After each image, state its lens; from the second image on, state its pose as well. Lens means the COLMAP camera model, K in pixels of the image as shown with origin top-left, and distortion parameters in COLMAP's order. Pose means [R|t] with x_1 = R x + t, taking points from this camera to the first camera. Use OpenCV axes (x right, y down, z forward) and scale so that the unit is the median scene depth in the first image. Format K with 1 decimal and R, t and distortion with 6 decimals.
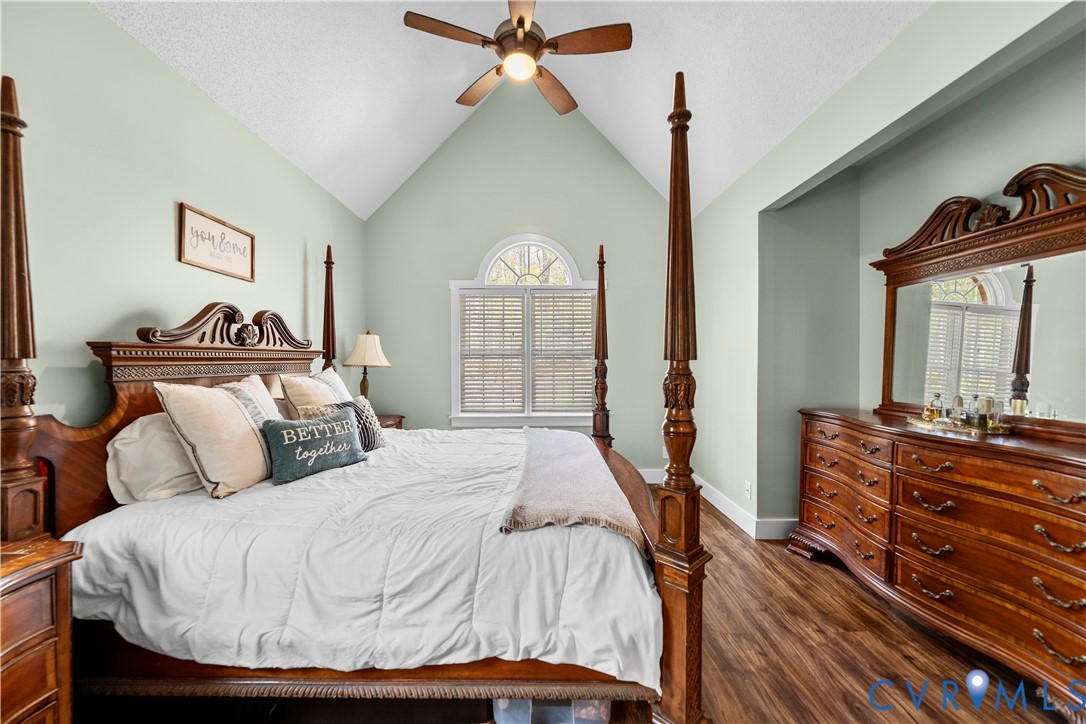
lens RADIAL K [[423.8, 0, 542.2], [0, 423.8, 367.6], [0, 0, 1]] dist [0.000958, -0.000067]
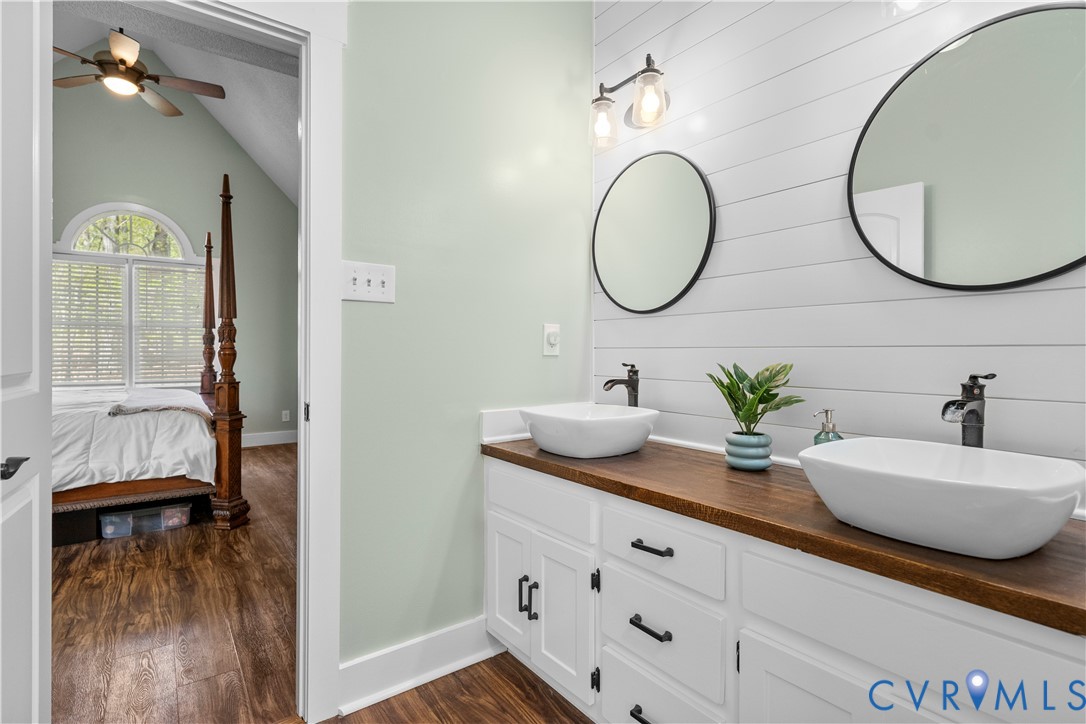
lens RADIAL K [[528.5, 0, 543.3], [0, 528.5, 350.8], [0, 0, 1]] dist [0.002428, -0.000079]
pose [[0.808186, 0.002031, 0.588924, 0.062803], [0.009385, 0.999823, -0.016328, 0.190656], [-0.588852, 0.018723, 0.808024, -1.870979]]
